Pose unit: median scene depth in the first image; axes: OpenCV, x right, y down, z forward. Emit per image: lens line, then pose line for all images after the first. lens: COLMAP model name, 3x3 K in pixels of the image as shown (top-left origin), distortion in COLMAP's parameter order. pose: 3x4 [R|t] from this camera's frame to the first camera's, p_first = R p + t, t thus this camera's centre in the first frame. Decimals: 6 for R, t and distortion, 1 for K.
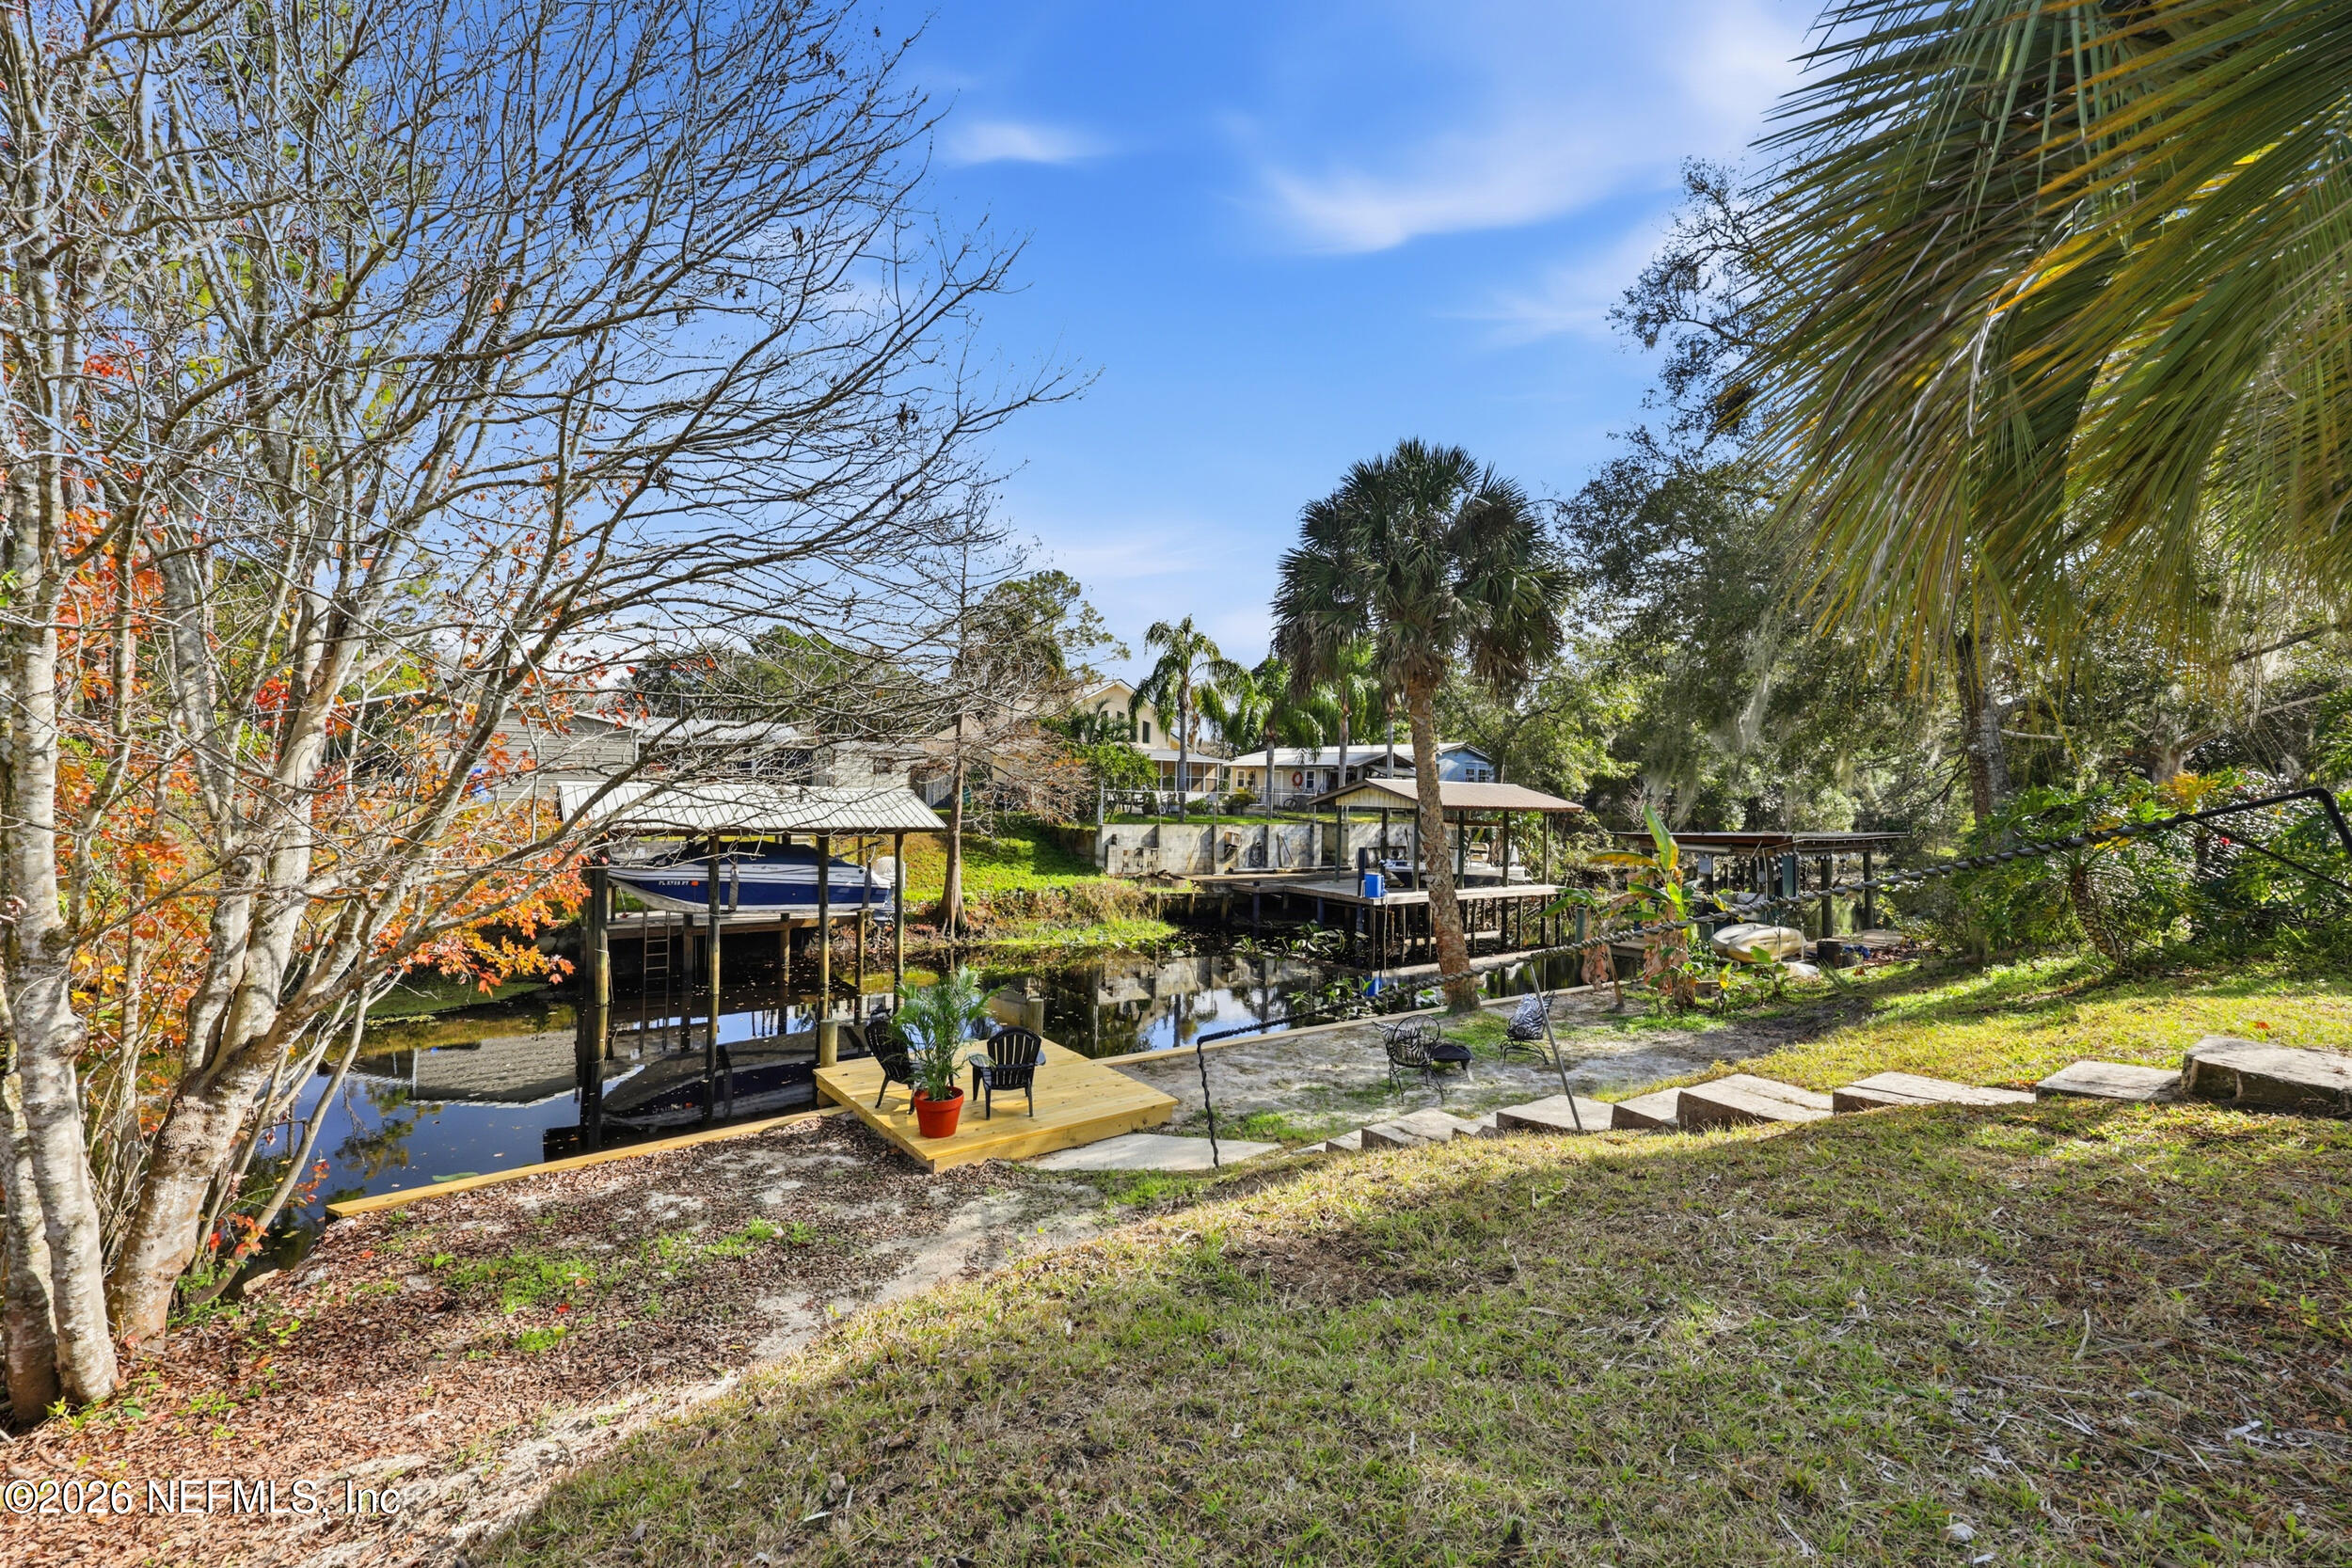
lens RADIAL K [[926.9, 0, 1174.2], [0, 926.9, 793.8], [0, 0, 1]] dist [0.013358, 0.000015]
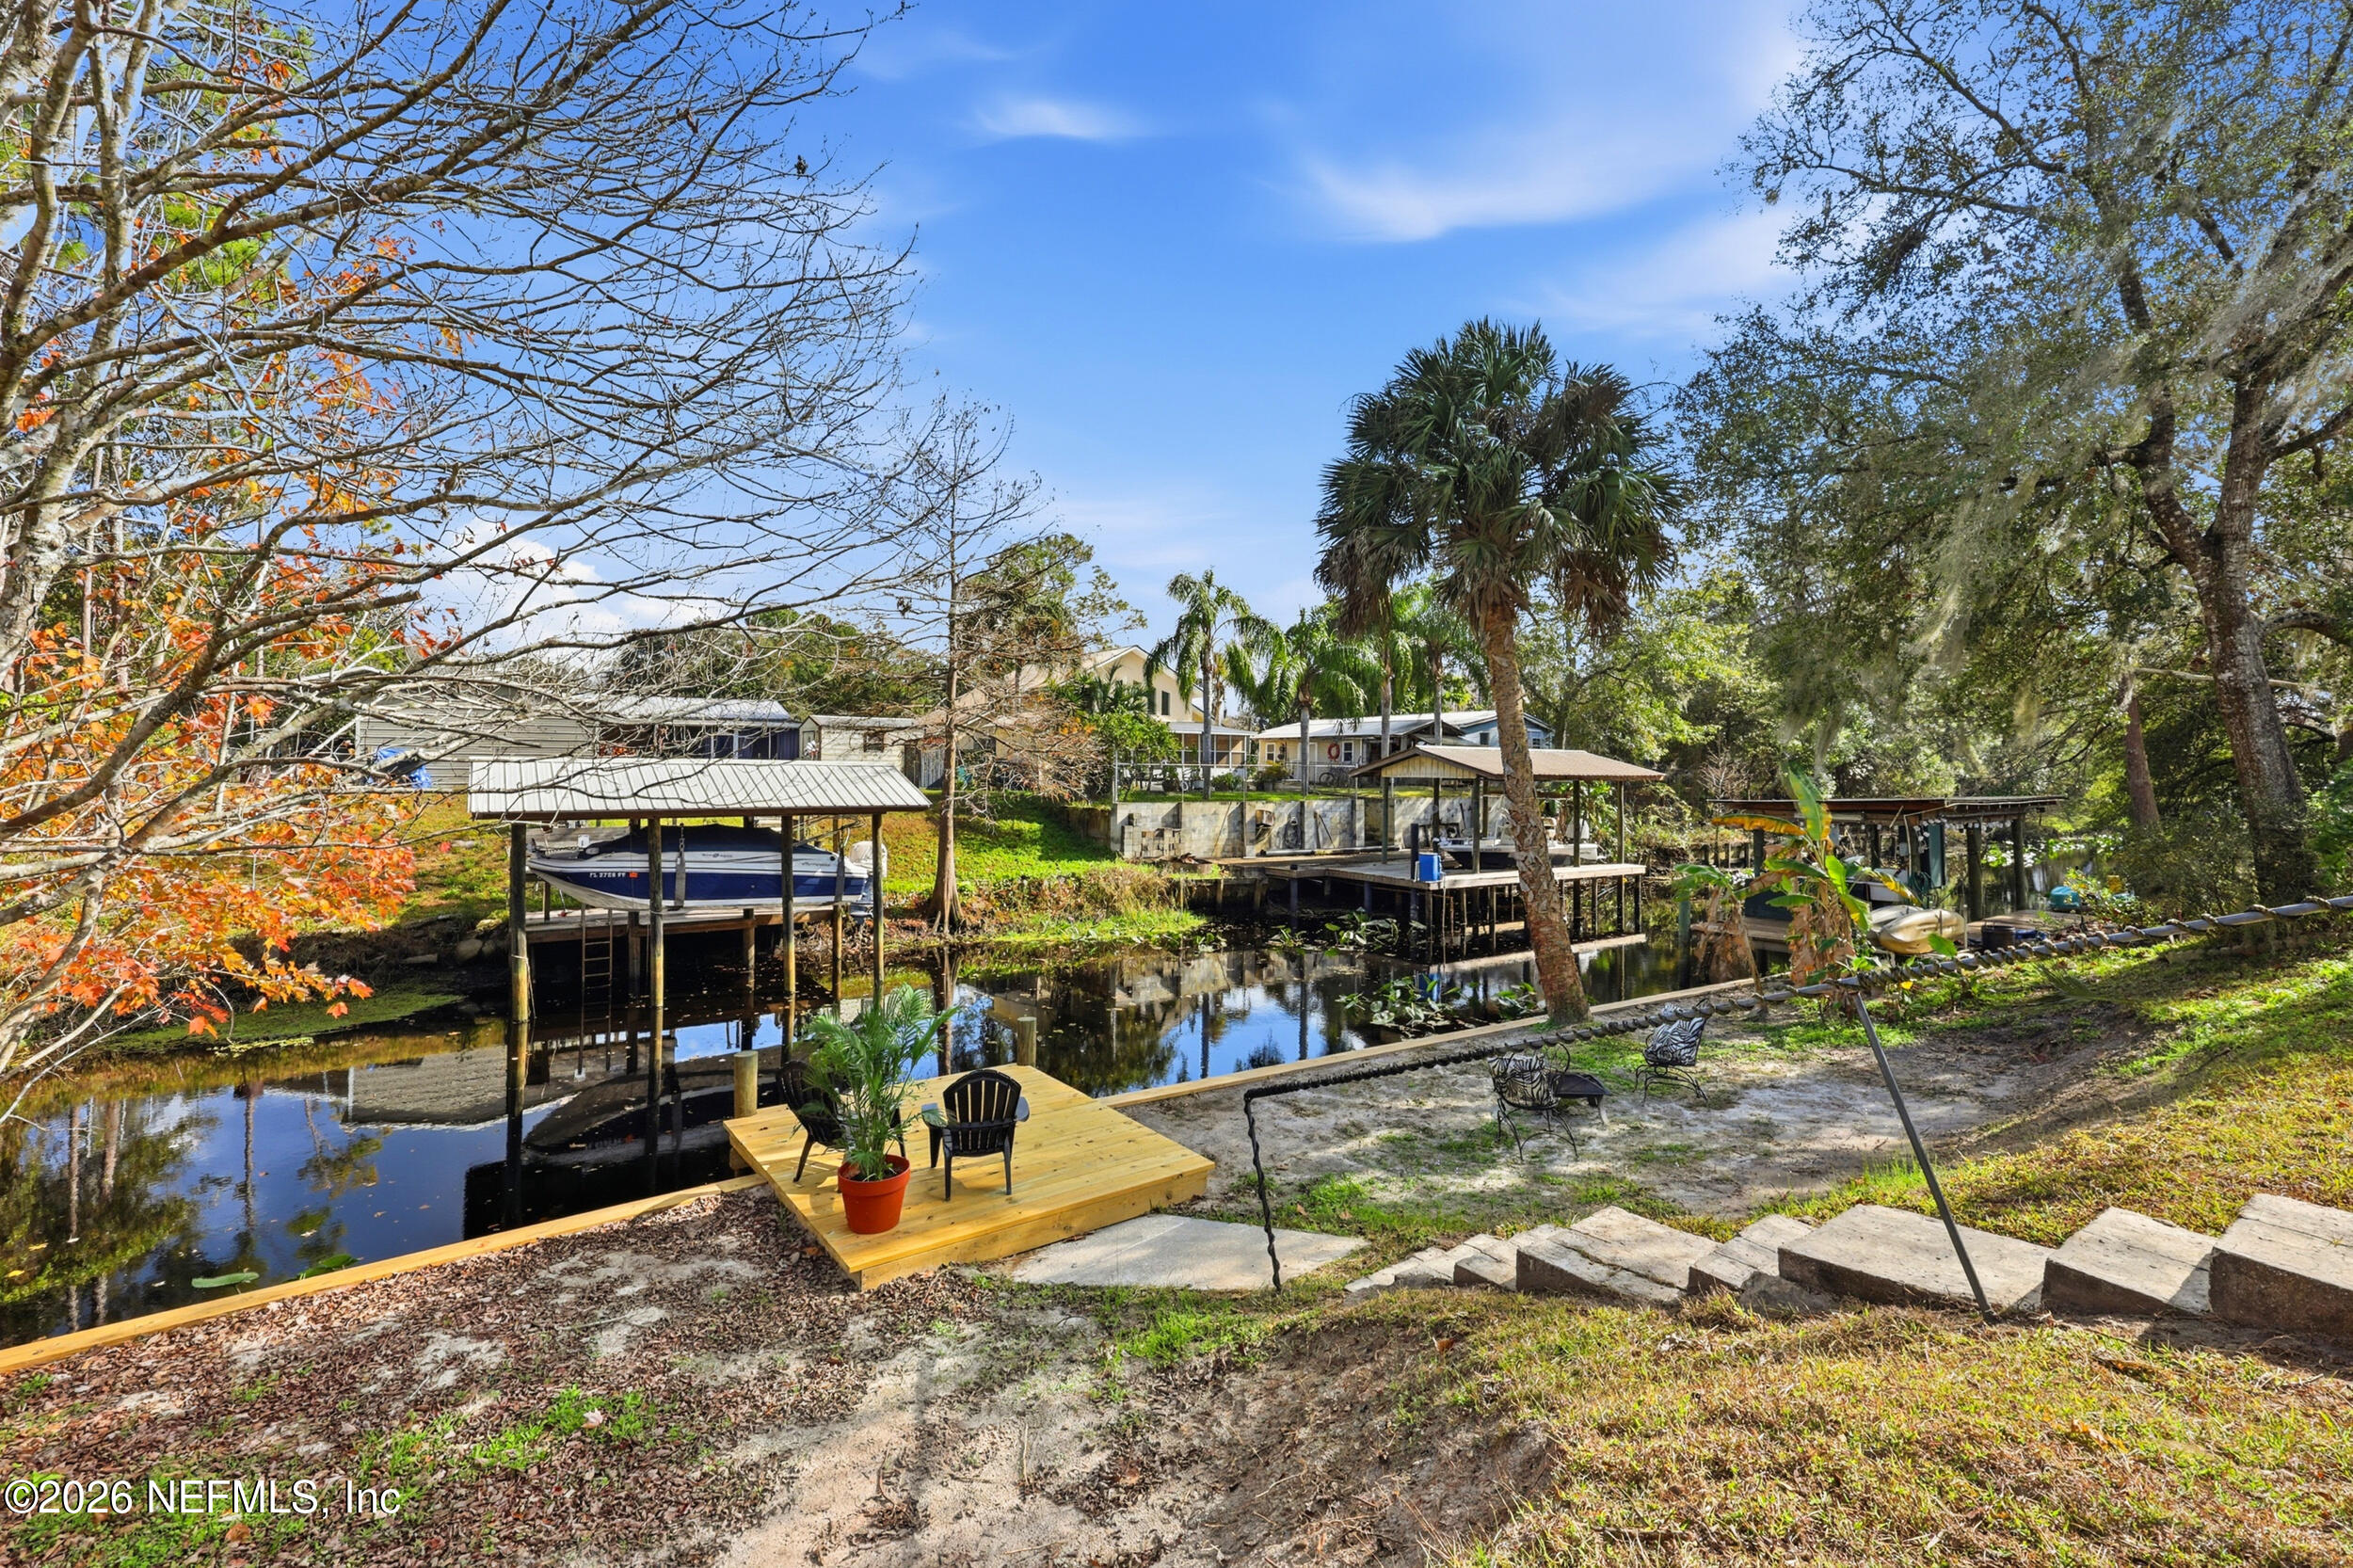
lens RADIAL K [[965.0, 0, 1173.1], [0, 965.0, 774.5], [0, 0, 1]] dist [0.001991, 0.000633]
pose [[0.999560, -0.016791, -0.024469, -0.002319], [0.016735, 0.999857, -0.002484, 0.014607], [0.024507, 0.002073, 0.999698, 0.127395]]
